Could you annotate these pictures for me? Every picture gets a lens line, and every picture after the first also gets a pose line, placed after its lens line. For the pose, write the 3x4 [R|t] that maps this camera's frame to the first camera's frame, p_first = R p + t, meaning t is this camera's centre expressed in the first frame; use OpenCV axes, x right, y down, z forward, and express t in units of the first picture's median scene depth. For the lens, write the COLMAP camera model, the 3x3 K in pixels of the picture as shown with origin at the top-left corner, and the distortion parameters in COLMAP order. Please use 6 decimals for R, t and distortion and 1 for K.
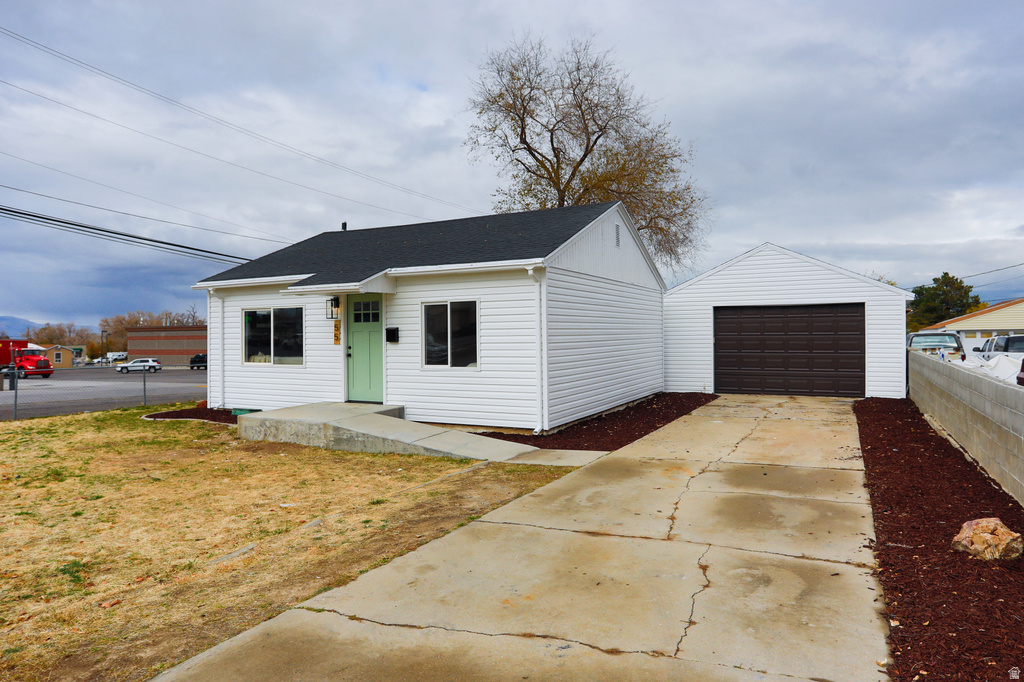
lens RADIAL K [[619.1, 0, 512.0], [0, 619.1, 341.0], [0, 0, 1]] dist [0.000043, 0.000007]
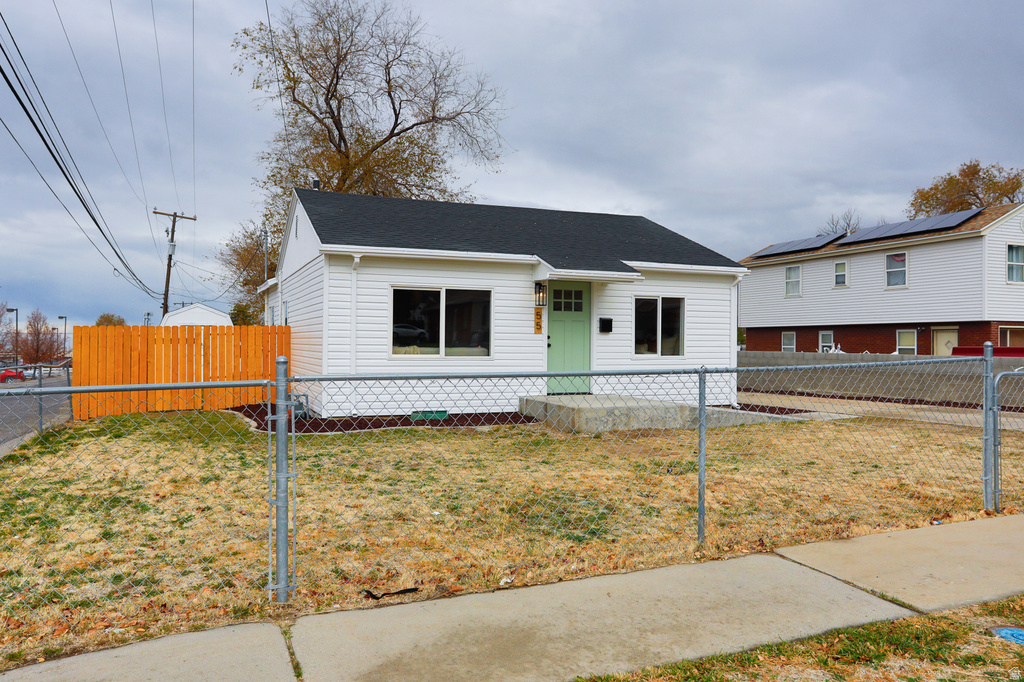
lens RADIAL K [[735.6, 0, 512.0], [0, 735.6, 341.0], [0, 0, 1]] dist [0.000013, -0.000009]
pose [[0.621716, 0.016404, 0.783071, -1.236666], [-0.003767, 0.999832, -0.017954, 0.038571], [-0.783234, 0.008213, 0.621673, 0.369120]]
